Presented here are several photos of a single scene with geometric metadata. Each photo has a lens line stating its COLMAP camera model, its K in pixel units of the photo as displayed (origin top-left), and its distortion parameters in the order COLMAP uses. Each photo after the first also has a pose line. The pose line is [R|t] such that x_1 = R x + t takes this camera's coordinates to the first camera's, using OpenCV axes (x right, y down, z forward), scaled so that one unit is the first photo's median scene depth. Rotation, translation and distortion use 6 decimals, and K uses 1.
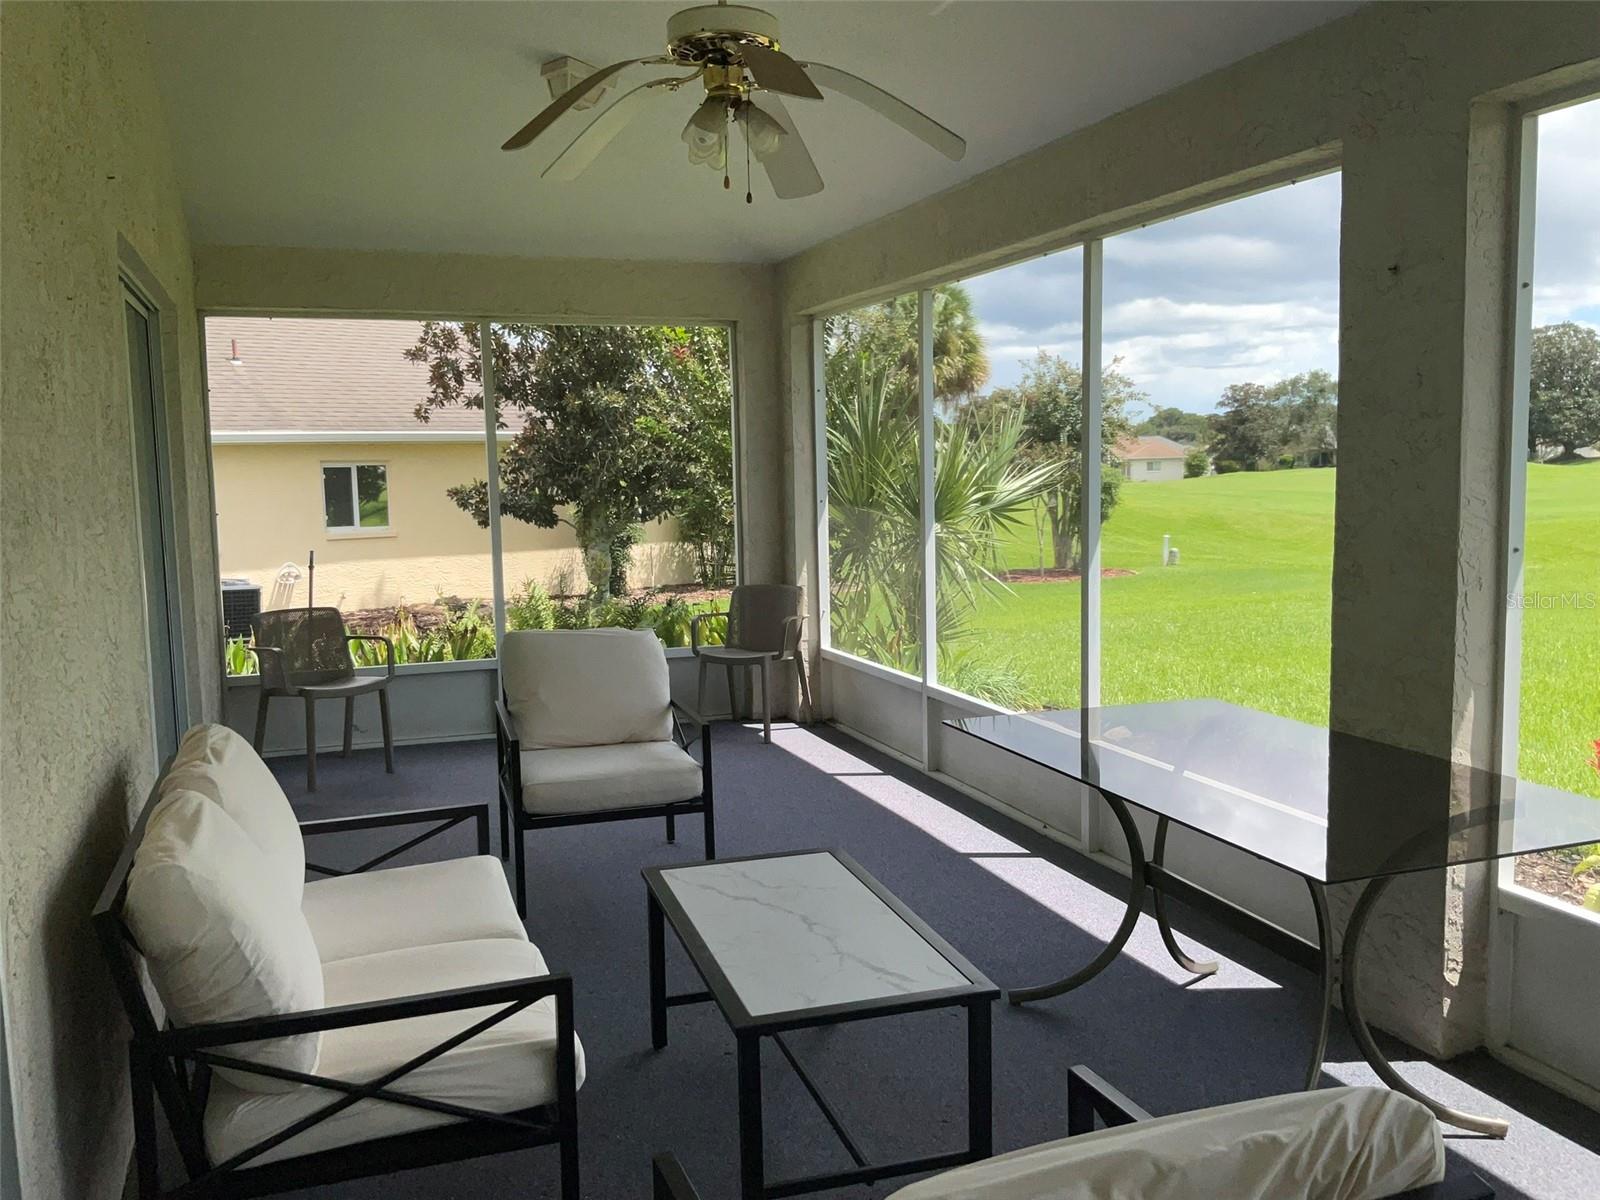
lens RADIAL K [[1343.1, 0, 804.2], [0, 1343.1, 599.6], [0, 0, 1]] dist [0.132131, -0.215135]
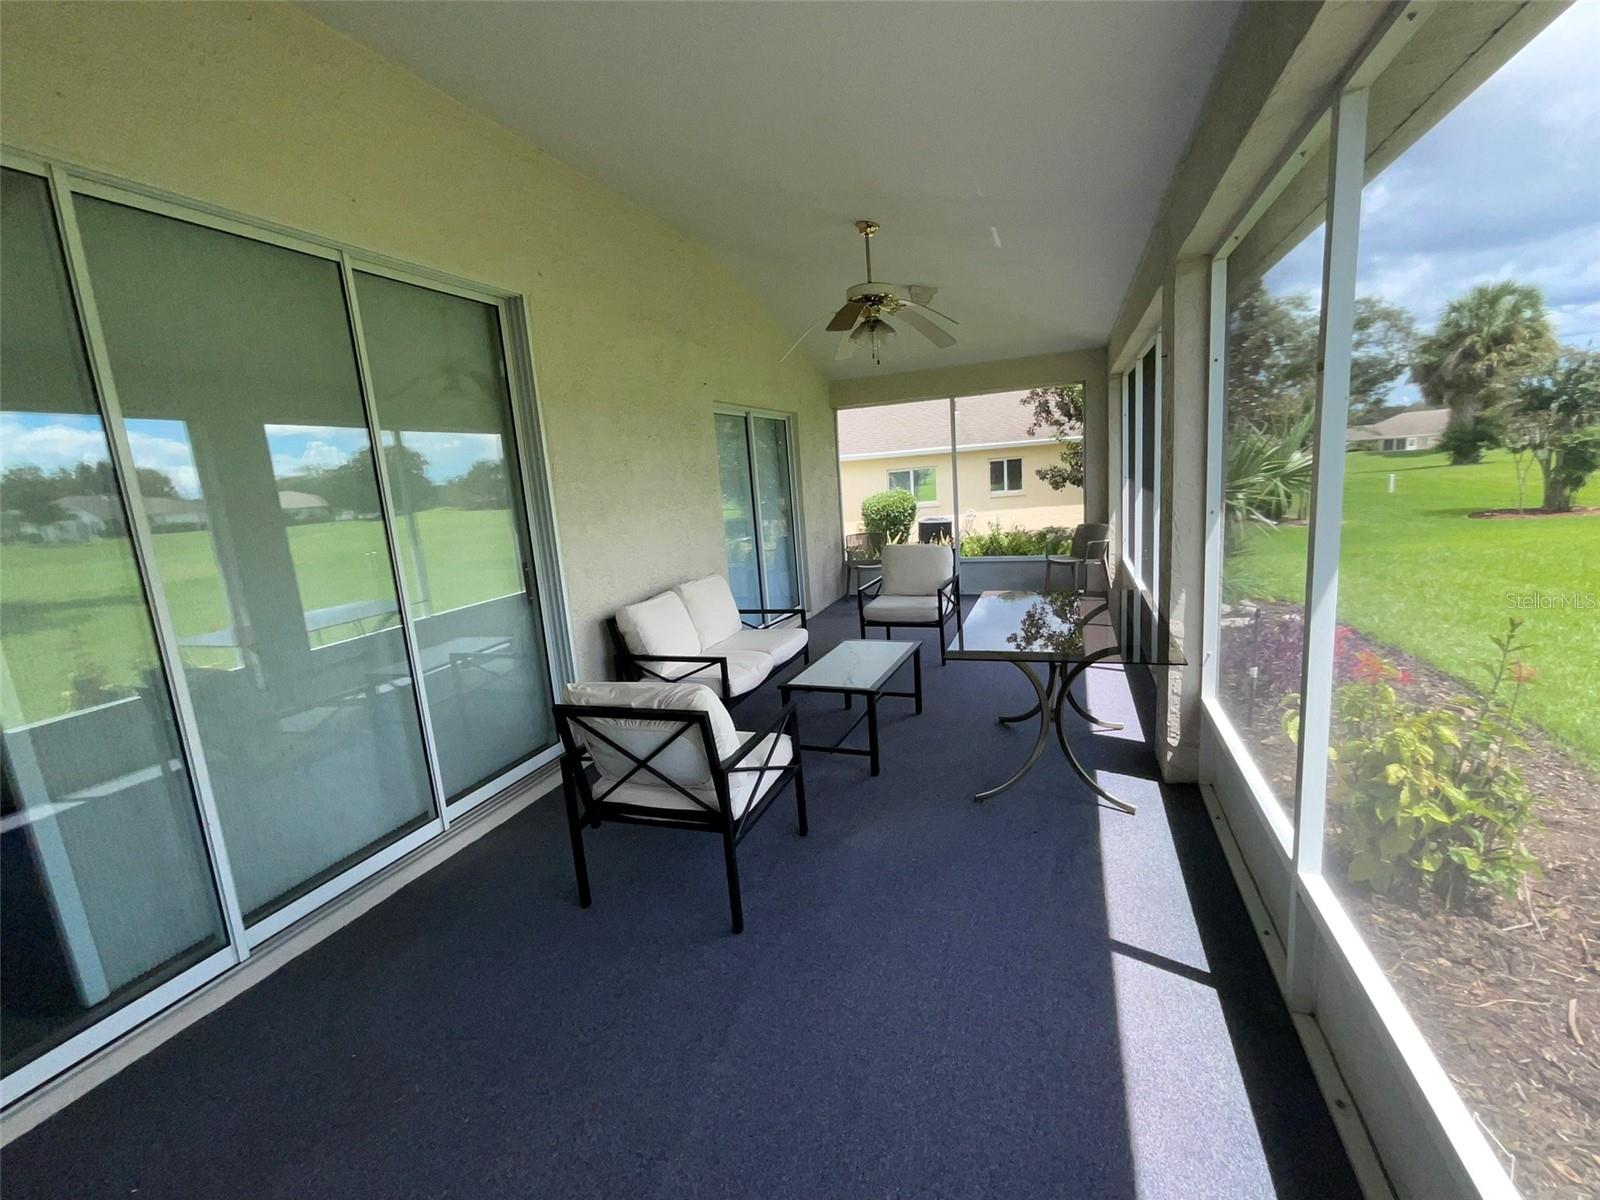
lens RADIAL K [[738.3, 0, 801.1], [0, 738.3, 602.1], [0, 0, 1]] dist [-0.011875, 0.008810]
pose [[0.747861, 0.076621, -0.659418, 0.194161], [-0.008175, 0.994305, 0.106261, -0.004129], [0.663805, -0.074077, 0.744229, -0.018200]]
